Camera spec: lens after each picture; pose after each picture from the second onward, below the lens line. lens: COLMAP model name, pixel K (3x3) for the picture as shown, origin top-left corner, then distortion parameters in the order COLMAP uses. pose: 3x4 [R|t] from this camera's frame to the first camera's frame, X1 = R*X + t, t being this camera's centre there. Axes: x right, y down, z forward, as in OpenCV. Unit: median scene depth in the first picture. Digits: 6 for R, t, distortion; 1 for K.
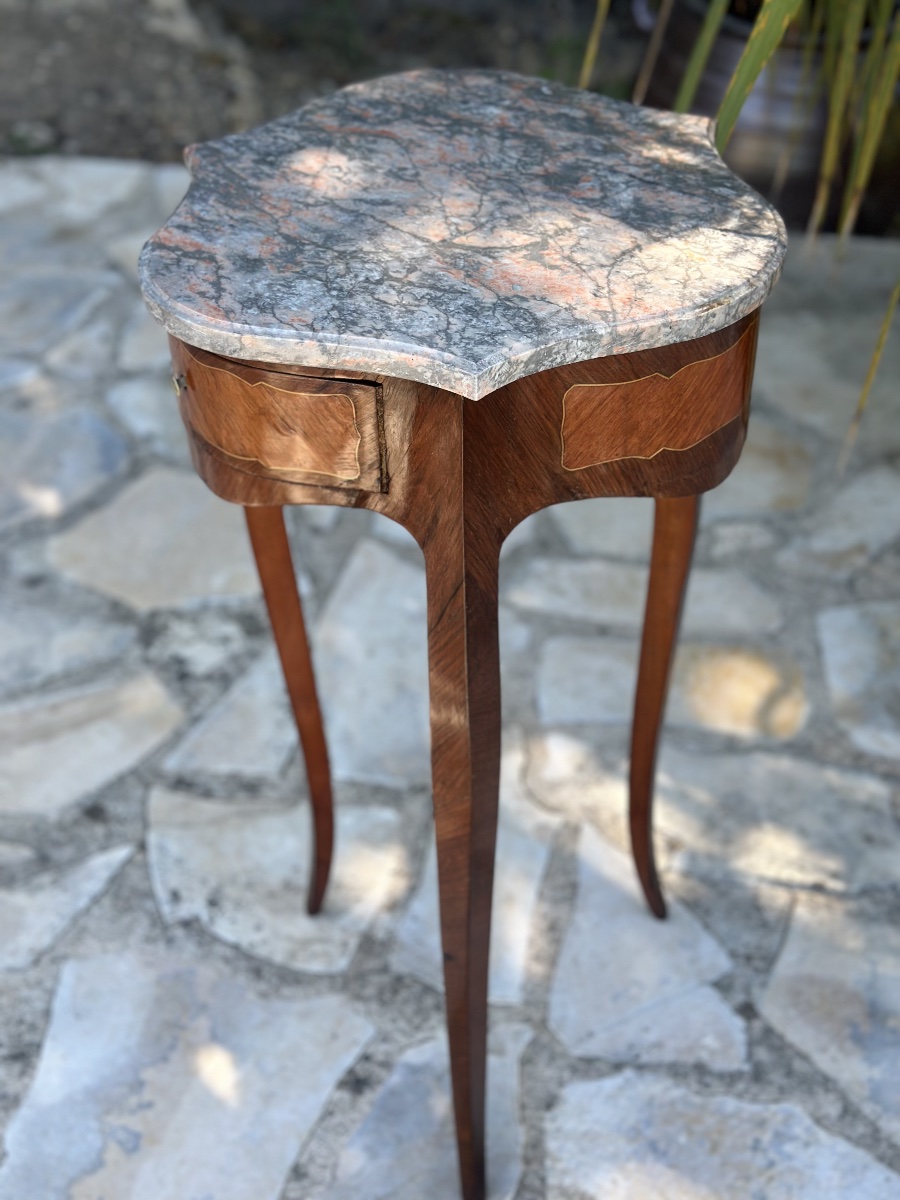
lens RADIAL K [[1683.3, 0, 439.1], [0, 1683.3, 601.3], [0, 0, 1]] dist [0.225333, 0.000000]
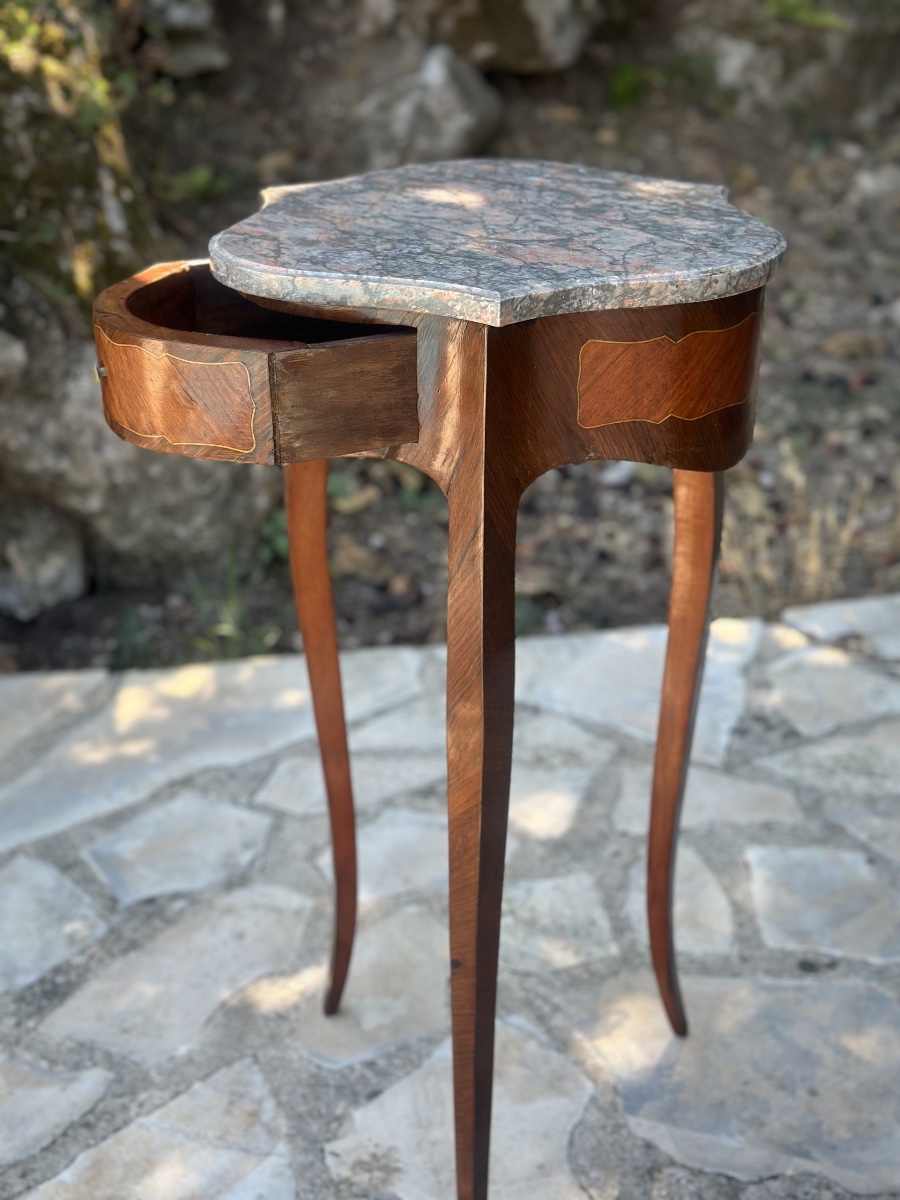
lens RADIAL K [[1683.3, 0, 459.6], [0, 1683.3, 599.5], [0, 0, 1]] dist [0.225333, 0.000000]
pose [[0.998354, 0.047161, -0.032634, 0.038216], [-0.053368, 0.972303, -0.227548, 0.290365], [0.020998, 0.228916, 0.973220, -0.043941]]
